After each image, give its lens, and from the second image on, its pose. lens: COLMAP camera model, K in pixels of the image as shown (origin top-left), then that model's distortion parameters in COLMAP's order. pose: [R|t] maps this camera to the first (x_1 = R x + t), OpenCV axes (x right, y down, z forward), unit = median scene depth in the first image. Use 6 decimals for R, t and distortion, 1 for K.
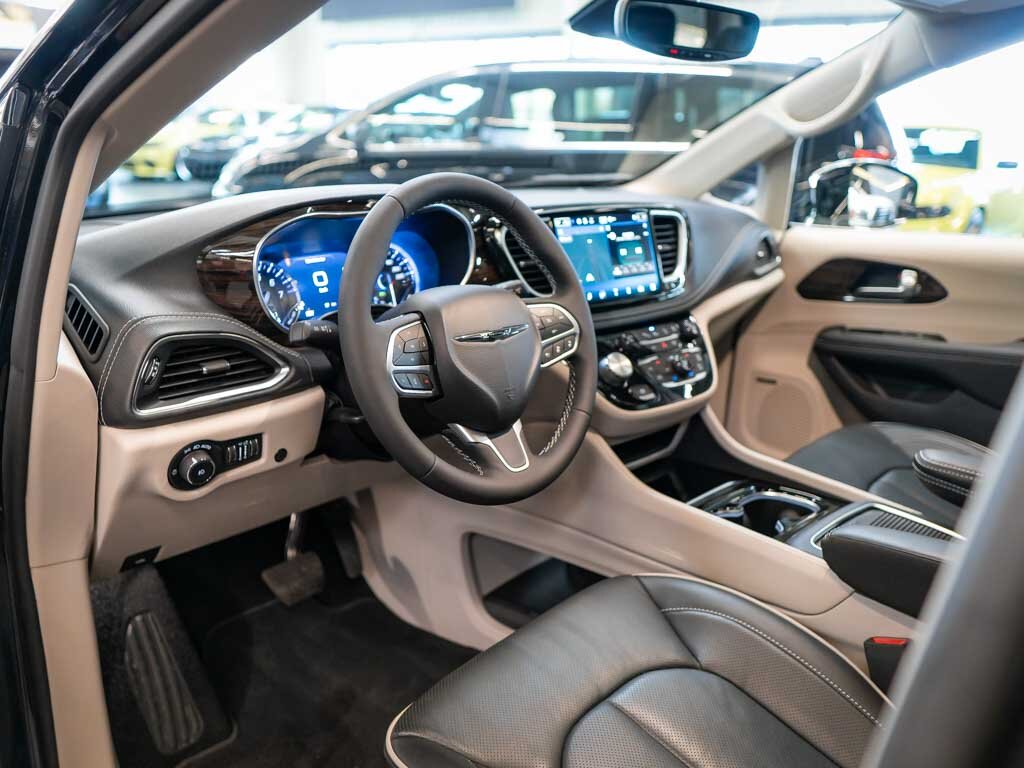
lens RADIAL K [[773.0, 0, 506.9], [0, 773.0, 368.1], [0, 0, 1]] dist [-0.004779, 0.000869]
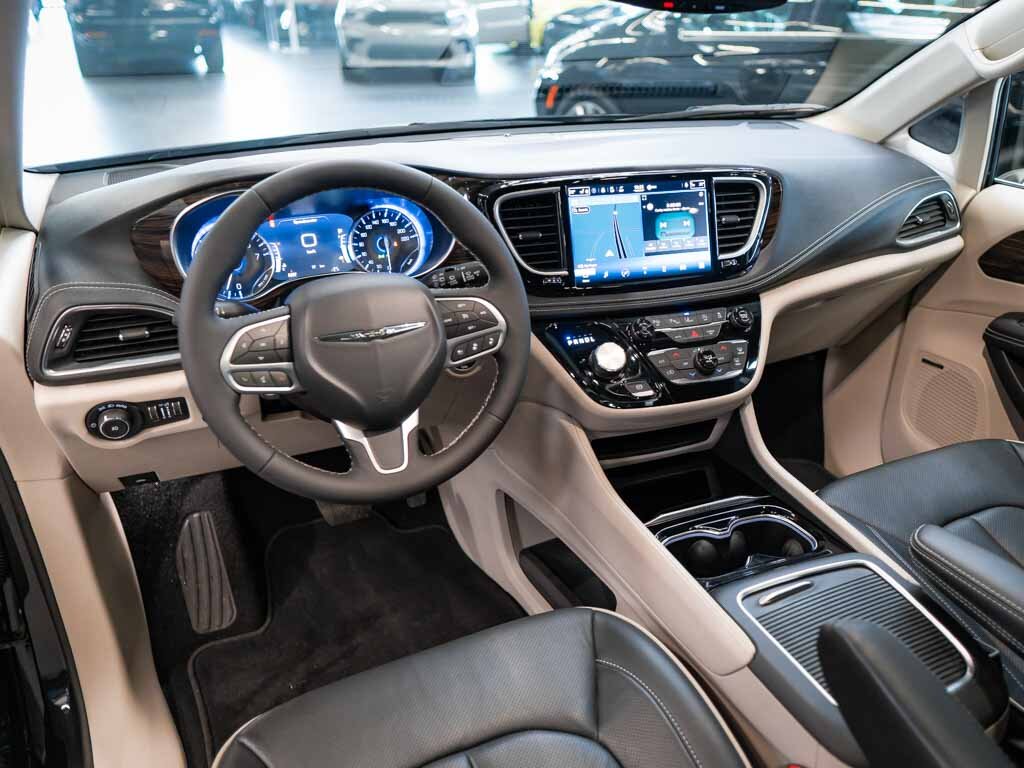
lens RADIAL K [[769.9, 0, 512.0], [0, 769.9, 384.0], [0, 0, 1]] dist [-0.005121, -0.001404]
pose [[0.945640, 0.139955, -0.293560, 0.304575], [-0.096528, 0.982775, 0.157595, -0.104184], [0.310559, -0.120692, 0.942861, 0.093486]]
